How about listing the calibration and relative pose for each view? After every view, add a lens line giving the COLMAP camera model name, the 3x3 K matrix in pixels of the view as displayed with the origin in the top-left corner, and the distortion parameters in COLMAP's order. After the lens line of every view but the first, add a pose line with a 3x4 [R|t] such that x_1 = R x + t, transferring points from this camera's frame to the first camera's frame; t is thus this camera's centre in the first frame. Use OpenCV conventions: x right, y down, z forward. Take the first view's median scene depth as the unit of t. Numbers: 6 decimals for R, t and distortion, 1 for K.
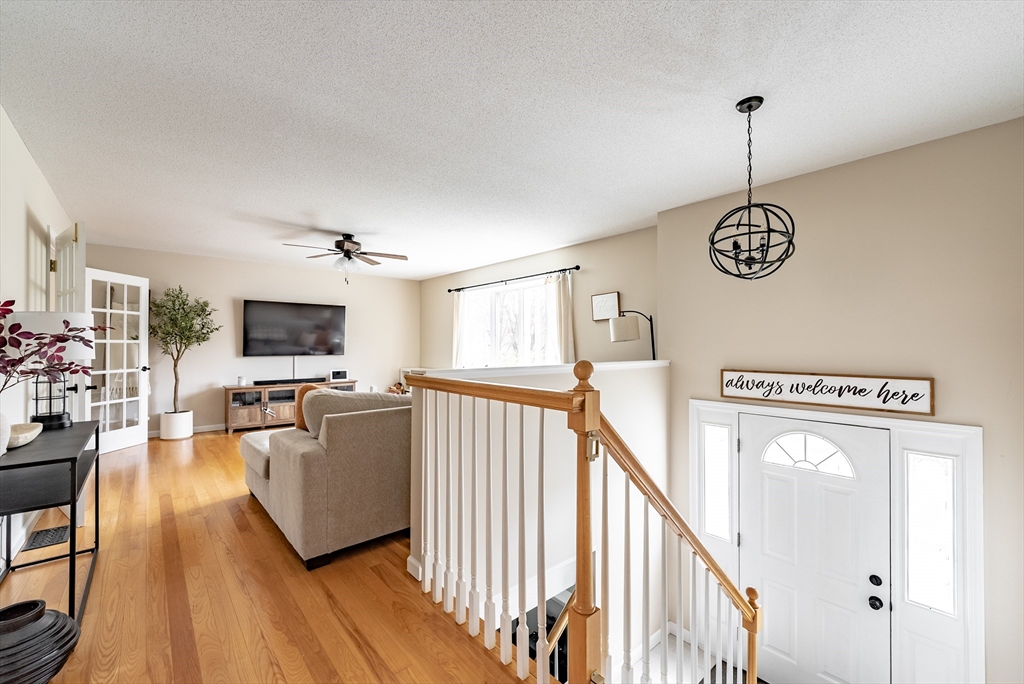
lens RADIAL K [[427.4, 0, 511.1], [0, 427.4, 340.6], [0, 0, 1]] dist [0.000074, -0.000537]
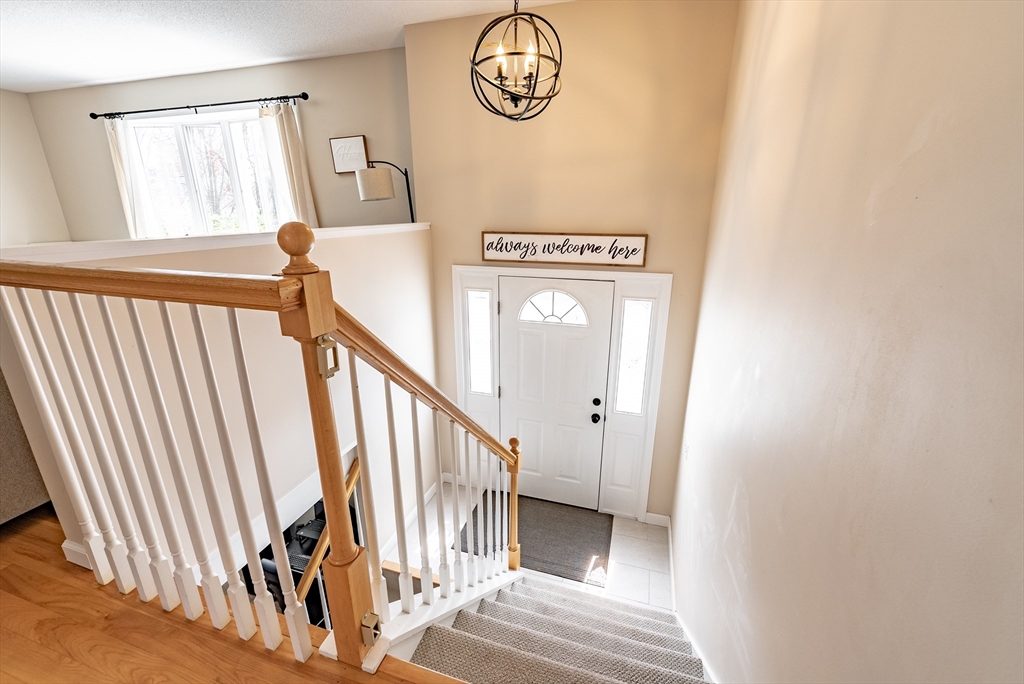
lens RADIAL K [[419.4, 0, 515.8], [0, 419.4, 340.4], [0, 0, 1]] dist [0.000387, -0.000455]
pose [[0.851545, -0.156254, 0.500456, 0.039667], [-0.006868, 0.951149, 0.308657, 0.006999], [-0.524237, -0.266272, 0.808872, 0.110671]]
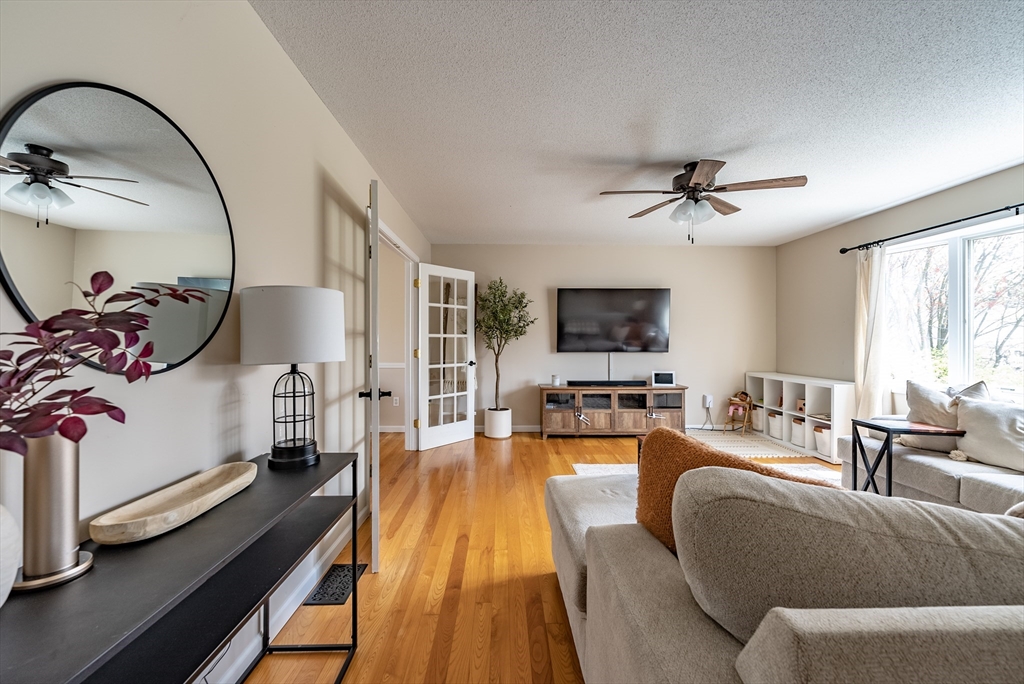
lens RADIAL K [[405.1, 0, 508.9], [0, 405.1, 340.6], [0, 0, 1]] dist [-0.000045, -0.000084]
pose [[0.768658, 0.002635, -0.639655, -0.211398], [0.005789, 0.999922, 0.011075, 0.003862], [0.639634, -0.012216, 0.768582, 0.370021]]
